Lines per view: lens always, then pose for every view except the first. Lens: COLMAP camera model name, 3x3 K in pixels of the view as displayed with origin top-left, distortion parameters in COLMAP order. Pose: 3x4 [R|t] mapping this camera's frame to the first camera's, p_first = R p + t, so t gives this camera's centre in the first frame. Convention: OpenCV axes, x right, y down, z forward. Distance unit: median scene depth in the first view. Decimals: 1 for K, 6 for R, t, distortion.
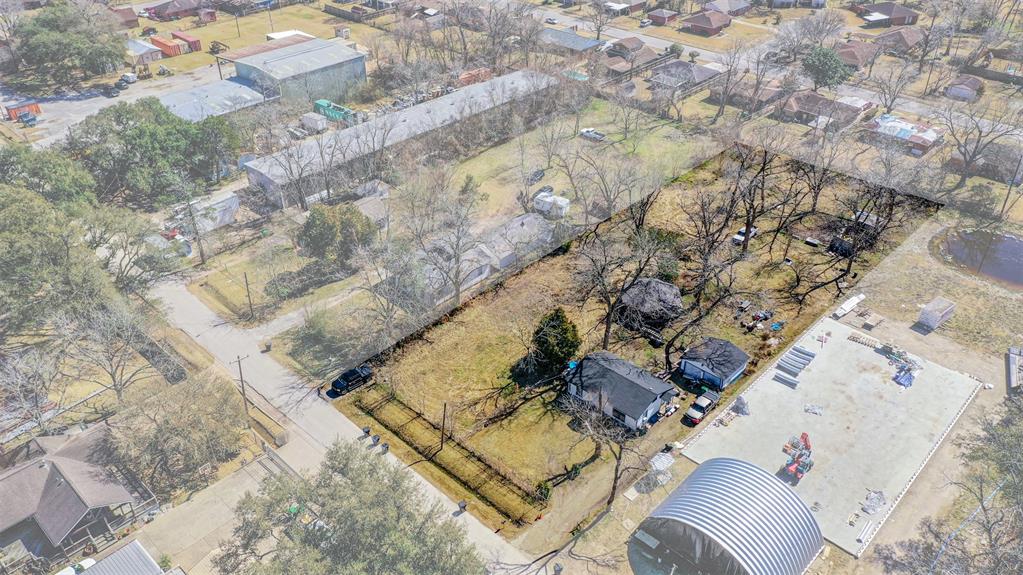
lens RADIAL K [[799.4, 0, 511.5], [0, 799.4, 287.5], [0, 0, 1]] dist [0.001103, 0.001421]
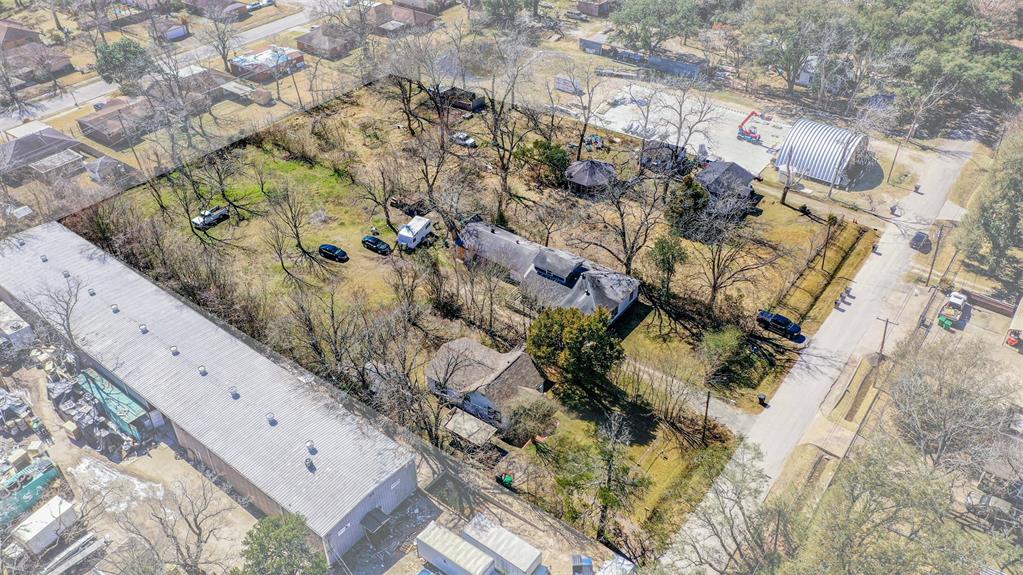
lens RADIAL K [[799.4, 0, 511.5], [0, 799.4, 287.5], [0, 0, 1]] dist [0.001103, 0.001421]
pose [[-0.116949, -0.591294, 0.797931, -0.916539], [0.565144, 0.621053, 0.543052, -0.637981], [-0.816661, 0.514455, 0.261535, 0.965559]]
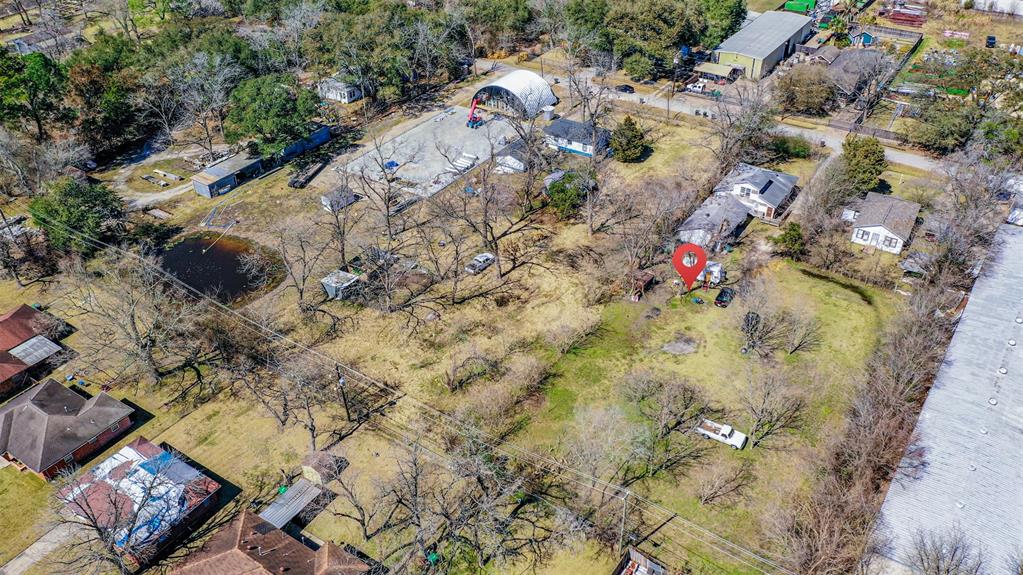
lens RADIAL K [[835.2, 0, 511.5], [0, 835.2, 287.5], [0, 0, 1]] dist [0.006840, 0.008522]
pose [[-0.983346, 0.112689, -0.142589, 0.504760], [-0.090385, 0.377434, 0.921615, -1.192686], [0.157674, 0.919155, -0.360962, 1.749966]]
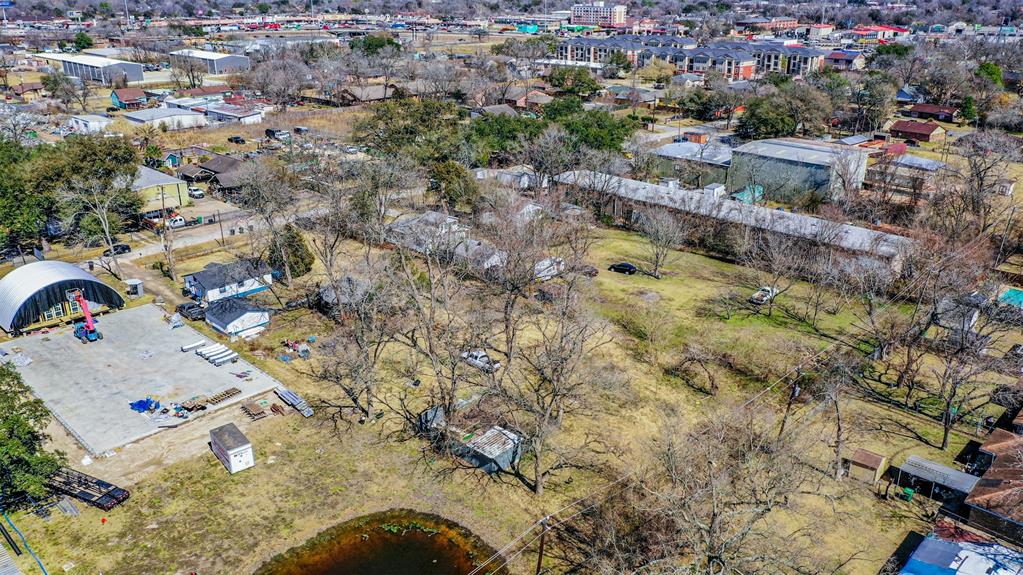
lens RADIAL K [[777.4, 0, 536.1], [0, 777.4, 287.2], [0, 0, 1]] dist [0.002182, 0.000929]
pose [[0.003994, 0.372767, -0.927916, 1.200282], [-0.562622, 0.767963, 0.306088, -0.472677], [0.826705, 0.520843, 0.212795, 1.084671]]
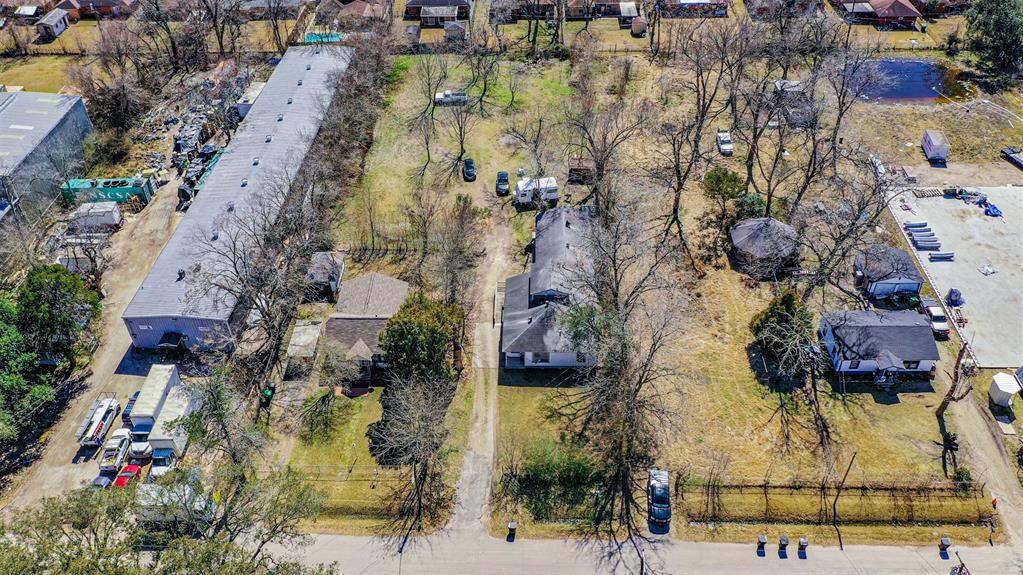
lens RADIAL K [[835.2, 0, 511.5], [0, 835.2, 287.5], [0, 0, 1]] dist [0.006840, 0.008522]
pose [[0.743892, -0.432207, 0.509728, -0.600274], [0.384535, 0.900631, 0.202475, -0.264783], [-0.546588, 0.045388, 0.836171, 0.406347]]
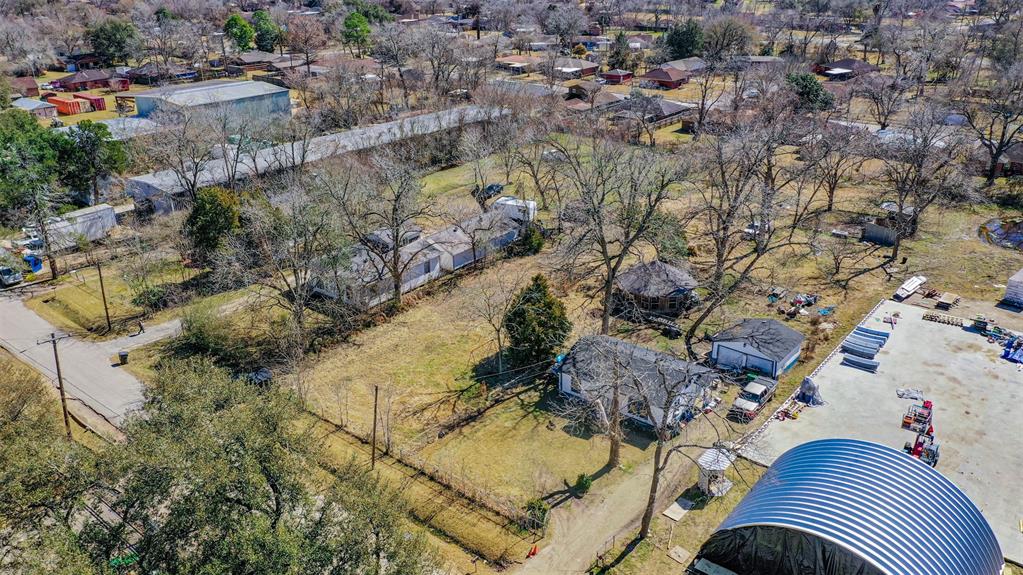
lens RADIAL K [[799.4, 0, 511.5], [0, 799.4, 287.5], [0, 0, 1]] dist [0.001103, 0.001421]
pose [[0.997236, -0.032846, 0.066645, -0.012545], [0.044556, 0.982168, -0.182650, 0.162489], [-0.059457, 0.185115, 0.980917, 0.298284]]
